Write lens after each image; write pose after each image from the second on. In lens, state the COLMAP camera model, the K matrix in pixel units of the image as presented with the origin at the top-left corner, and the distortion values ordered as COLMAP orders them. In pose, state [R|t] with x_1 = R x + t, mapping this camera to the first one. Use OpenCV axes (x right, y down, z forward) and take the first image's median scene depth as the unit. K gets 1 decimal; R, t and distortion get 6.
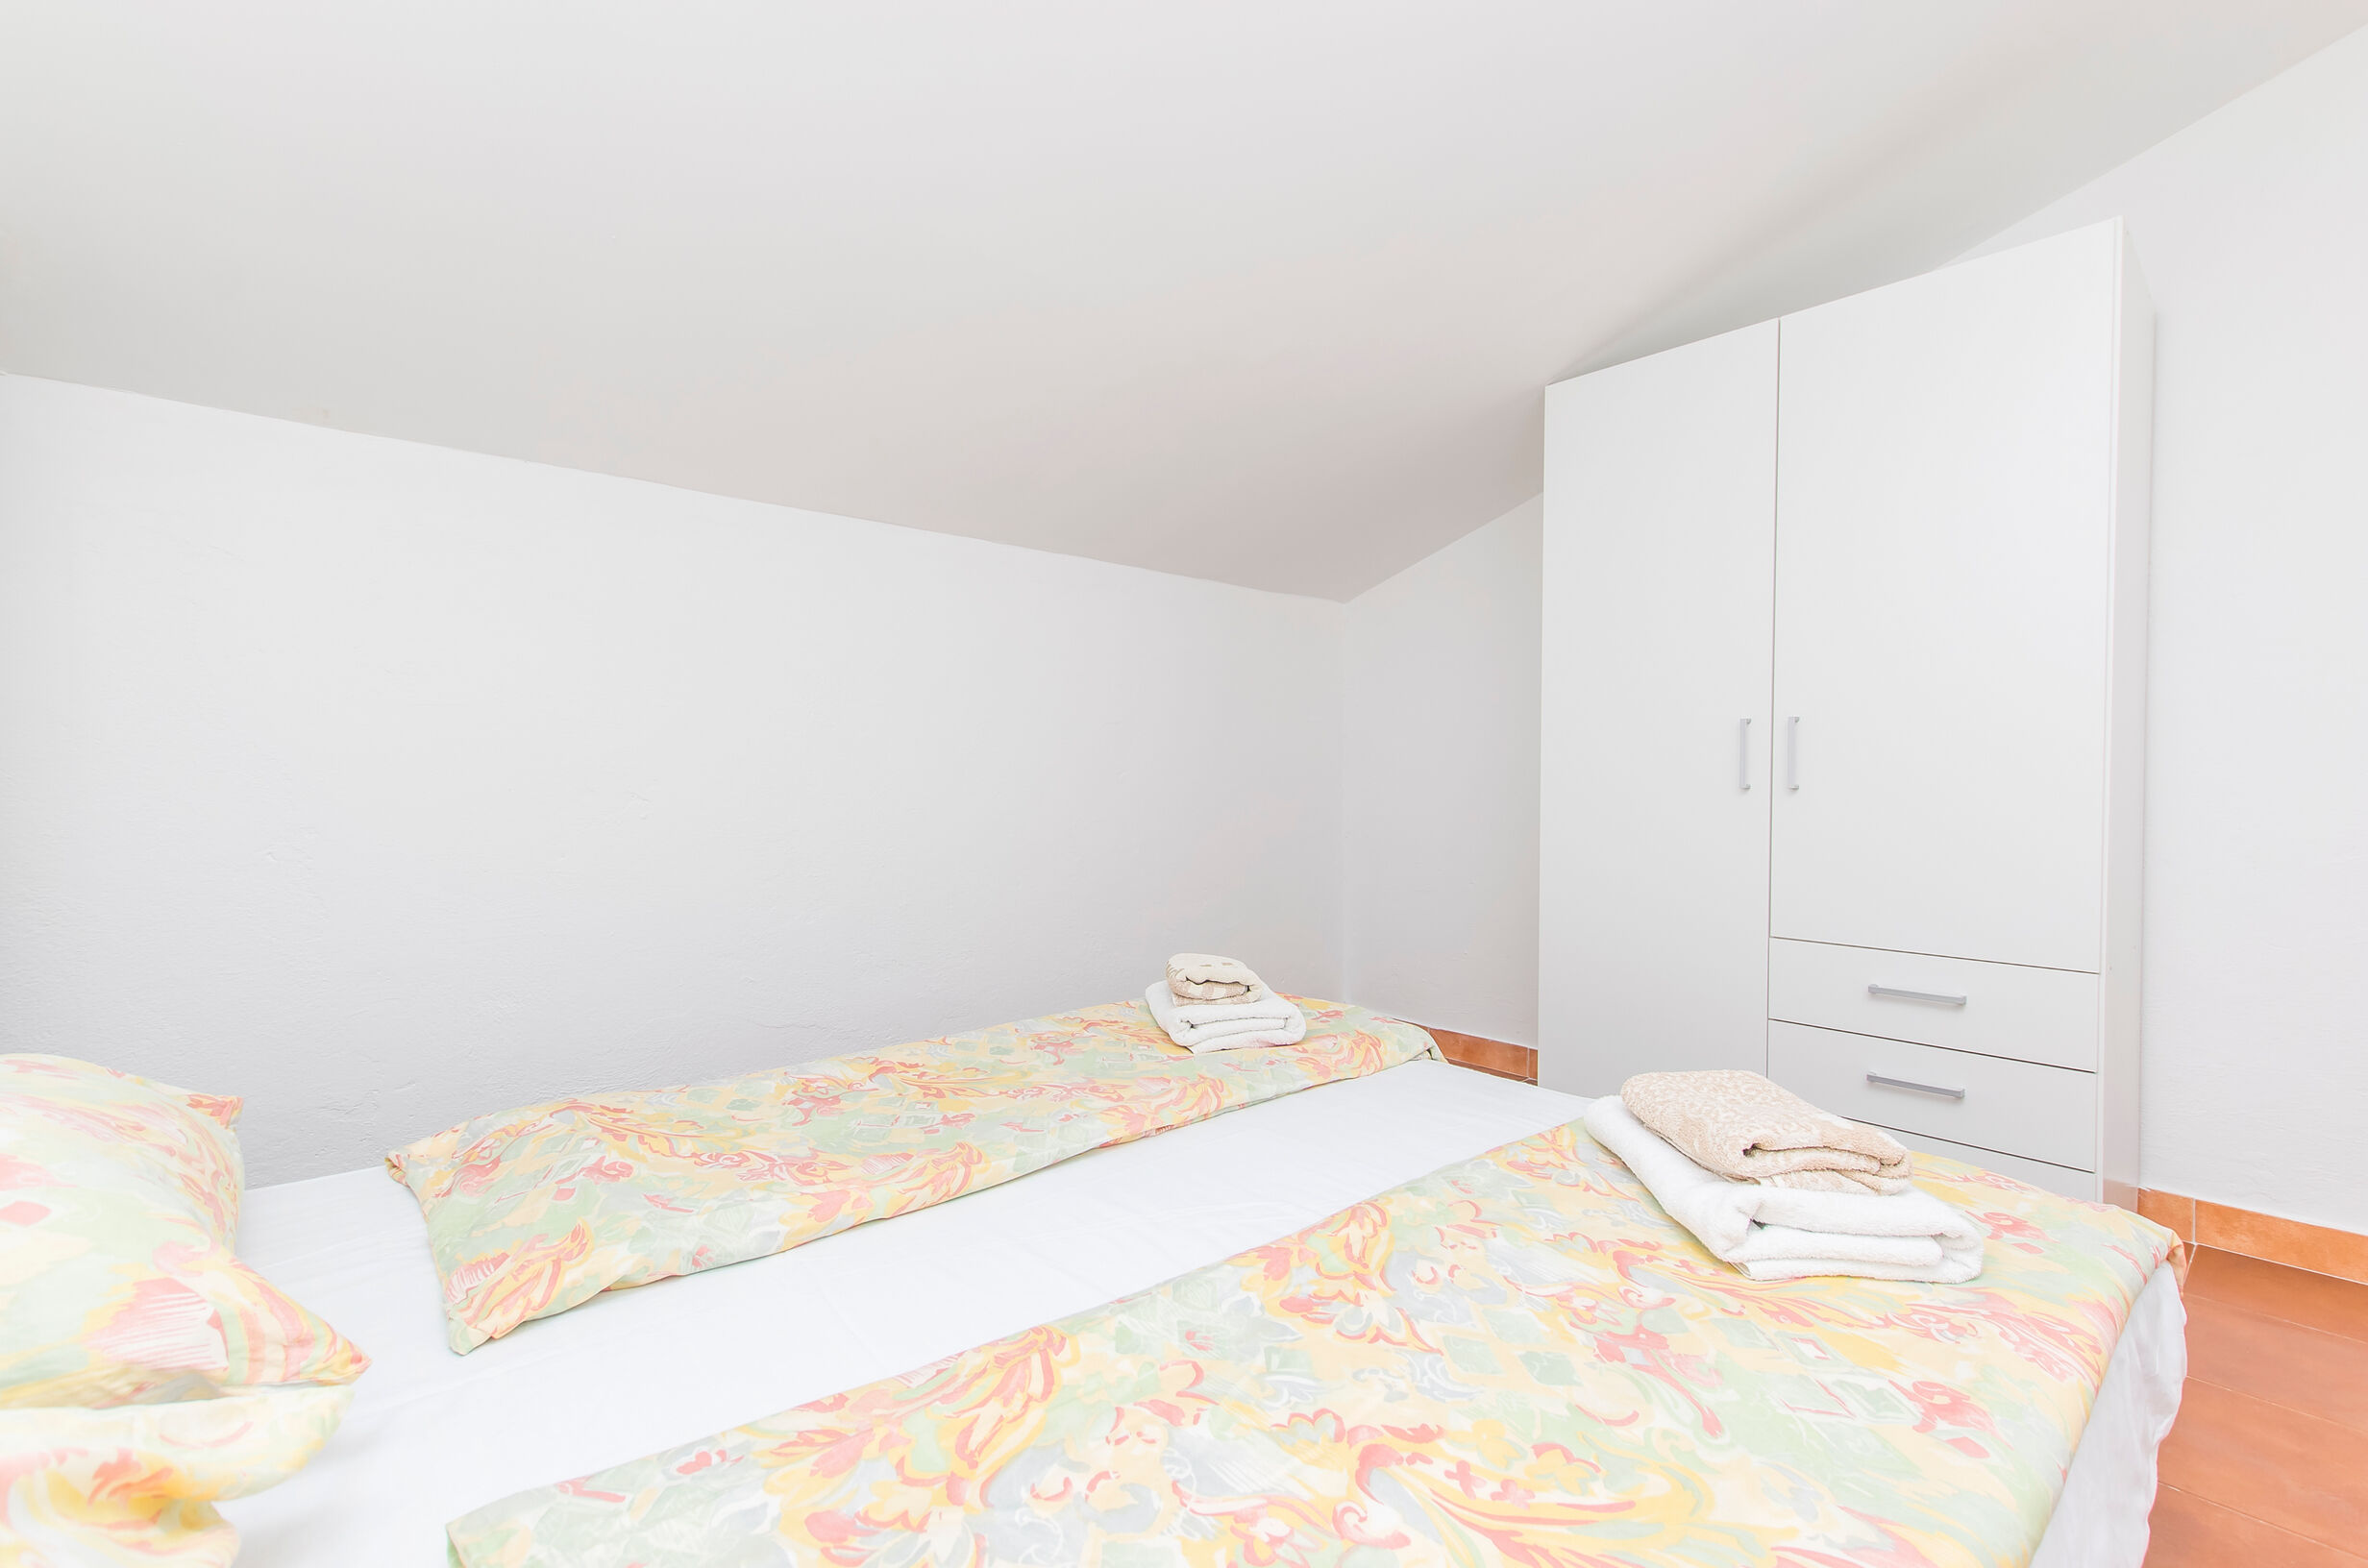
lens RADIAL K [[1018.2, 0, 1181.4], [0, 1018.2, 783.0], [0, 0, 1]] dist [-0.004971, -0.002198]
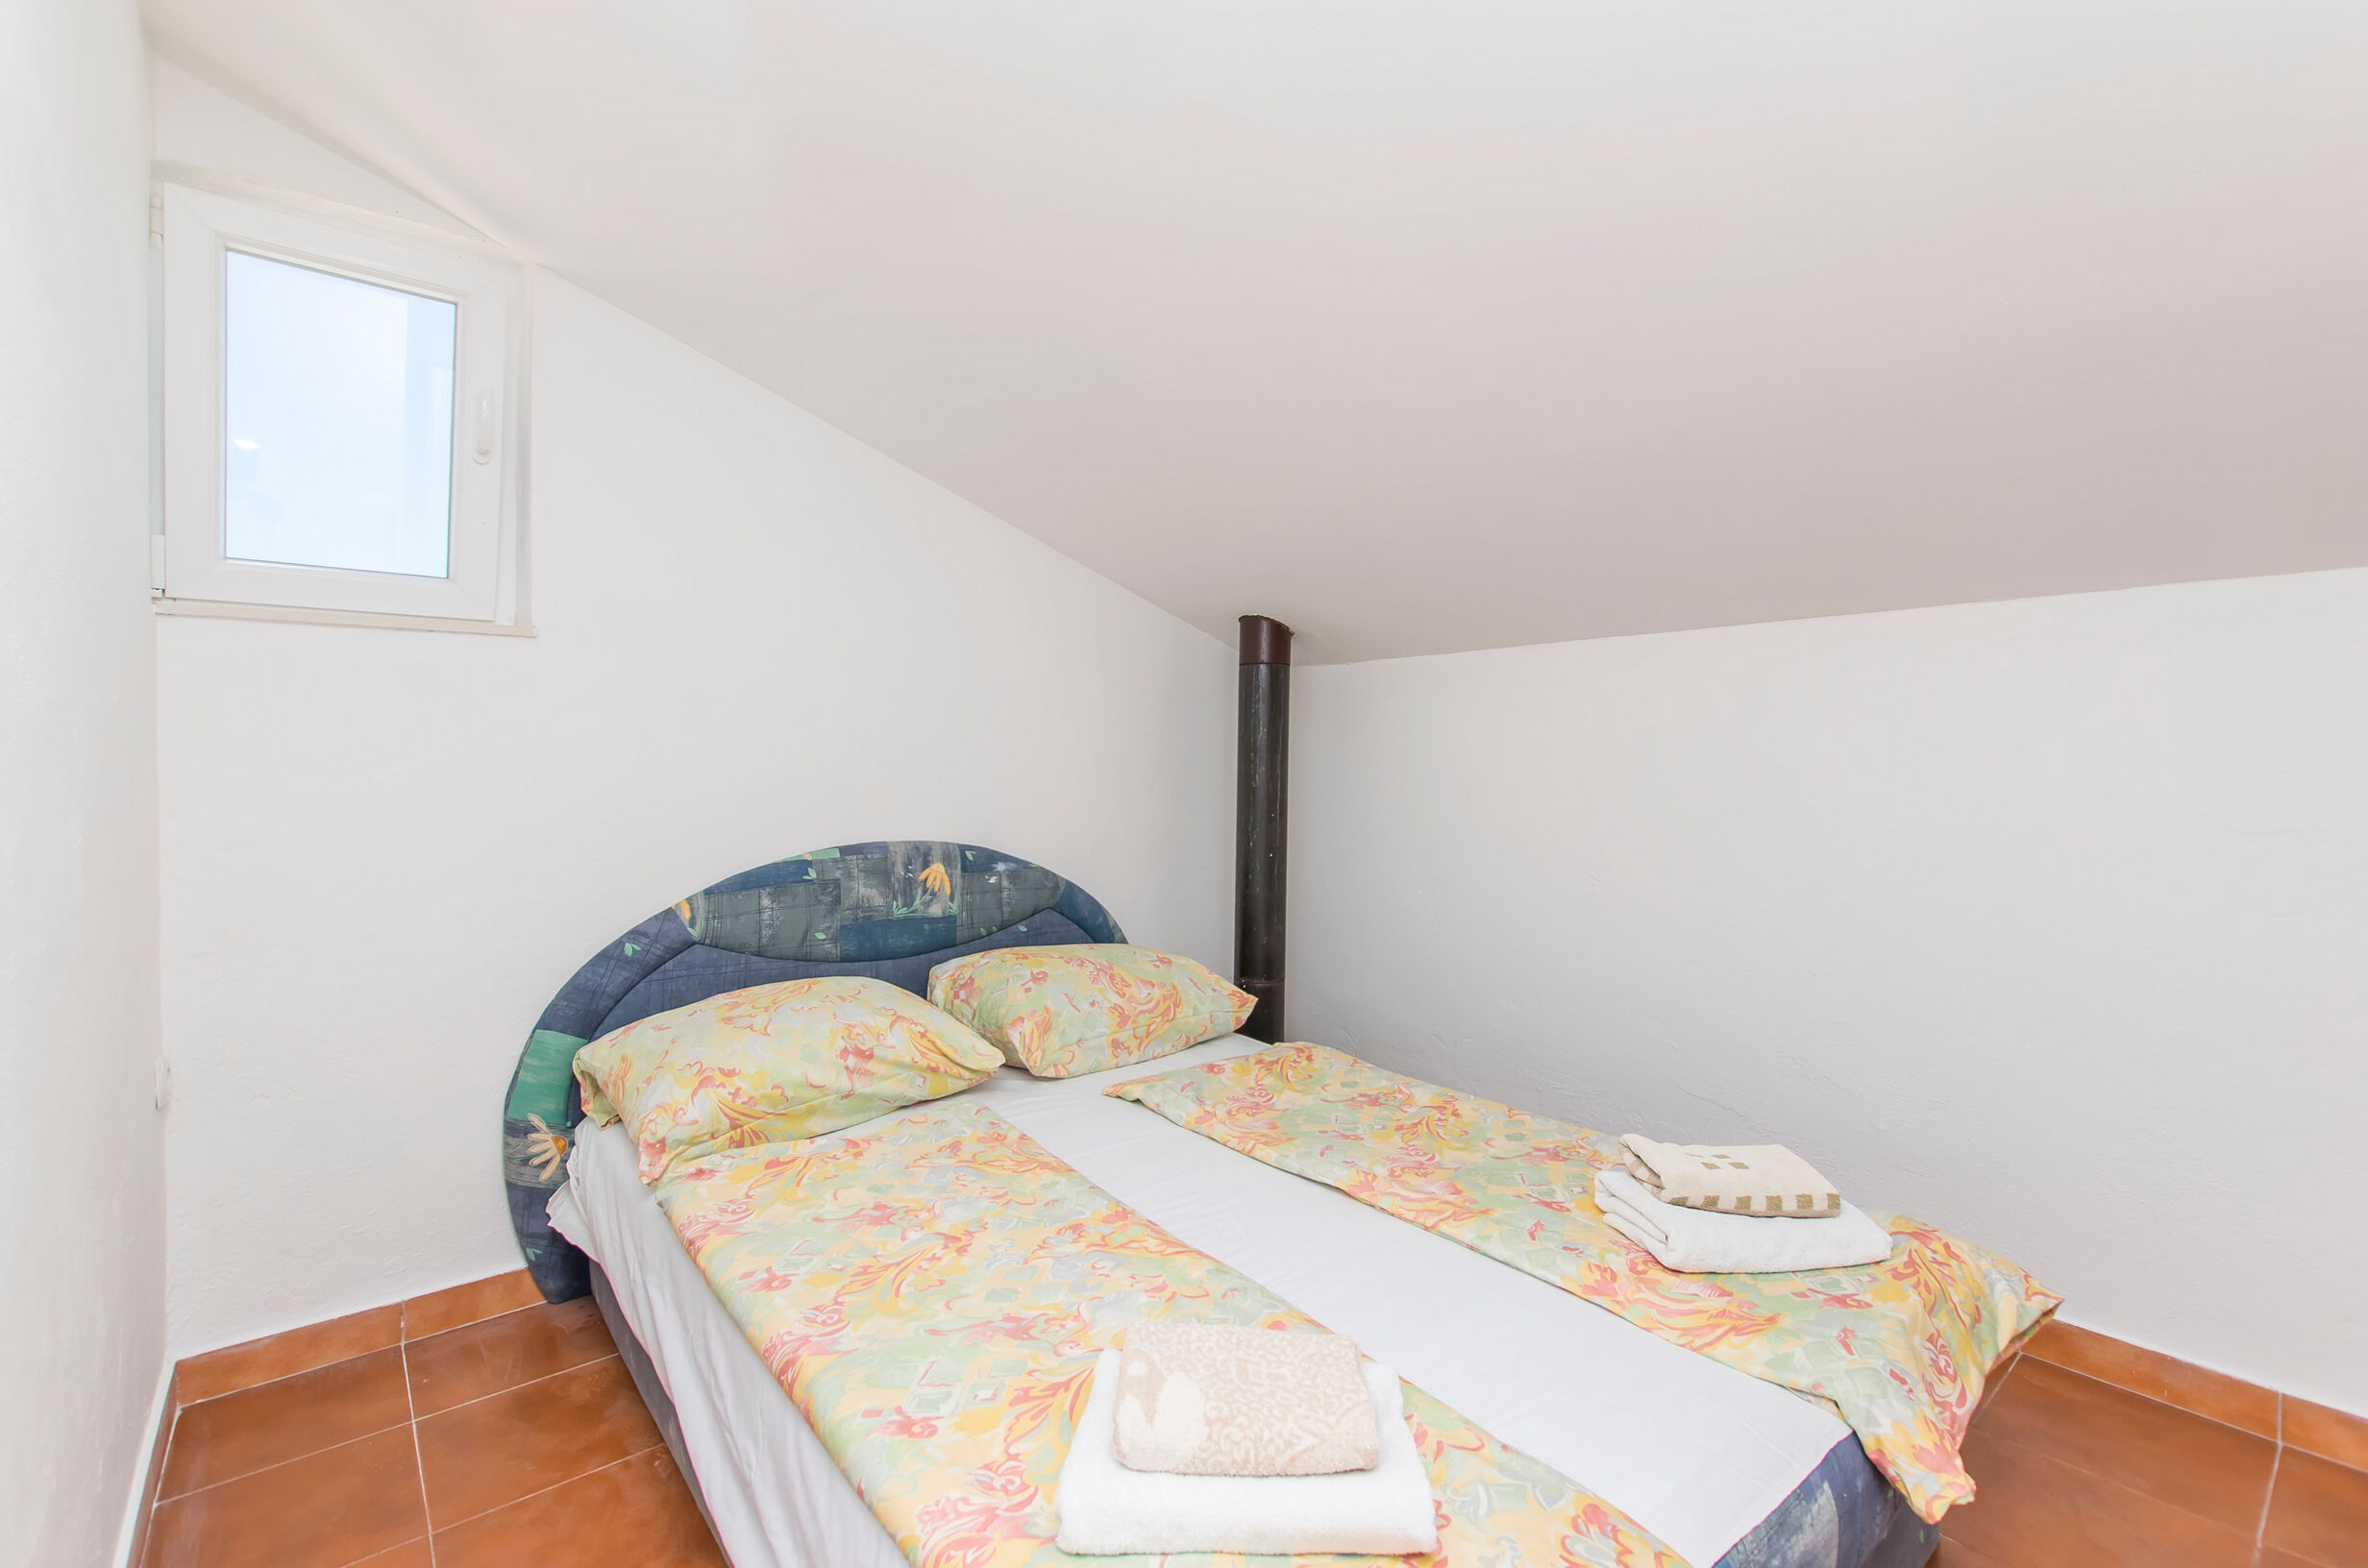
lens RADIAL K [[1018.2, 0, 1179.8], [0, 1018.2, 770.0], [0, 0, 1]] dist [-0.004971, -0.002198]
pose [[-0.018647, 0.013148, -0.999740, 1.267485], [-0.014971, 0.999798, 0.013428, -0.215433], [0.999714, 0.015218, -0.018446, 0.801029]]
